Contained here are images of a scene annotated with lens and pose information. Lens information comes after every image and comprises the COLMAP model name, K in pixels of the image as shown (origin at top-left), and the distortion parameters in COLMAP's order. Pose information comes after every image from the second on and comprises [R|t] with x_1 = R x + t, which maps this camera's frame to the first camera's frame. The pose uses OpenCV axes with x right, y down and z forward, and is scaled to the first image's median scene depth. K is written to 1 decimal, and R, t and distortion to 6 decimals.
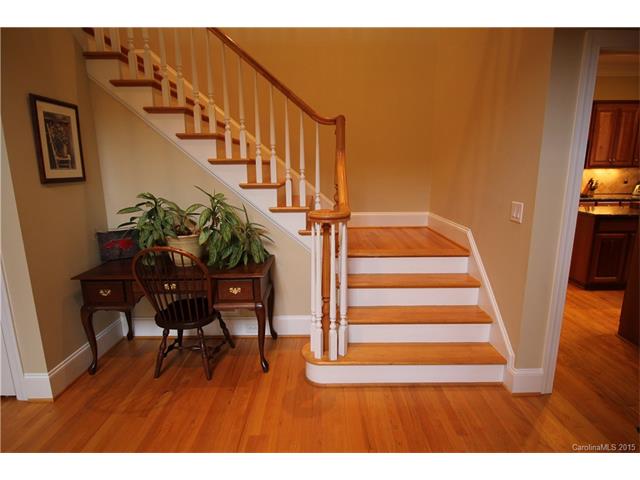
lens RADIAL K [[351.1, 0, 321.0], [0, 351.1, 237.3], [0, 0, 1]] dist [0.000543, -0.000813]
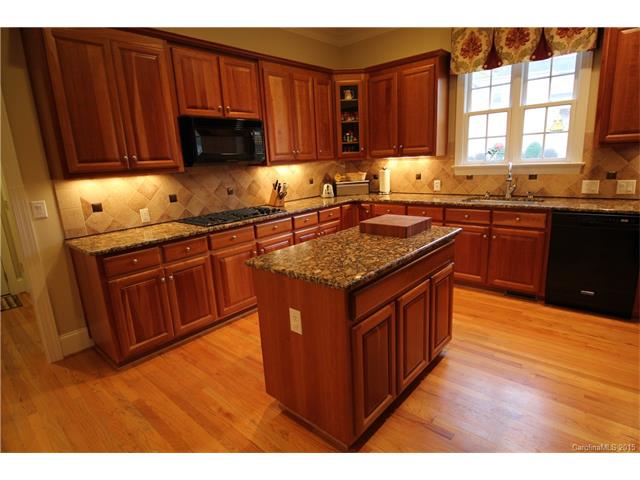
lens RADIAL K [[351.1, 0, 321.0], [0, 351.1, 237.3], [0, 0, 1]] dist [0.000543, -0.000813]
pose [[0.668237, -0.194326, 0.718120, 0.340033], [0.201222, 0.976514, 0.077004, -0.099993], [-0.716218, 0.093045, 0.691646, 0.506456]]
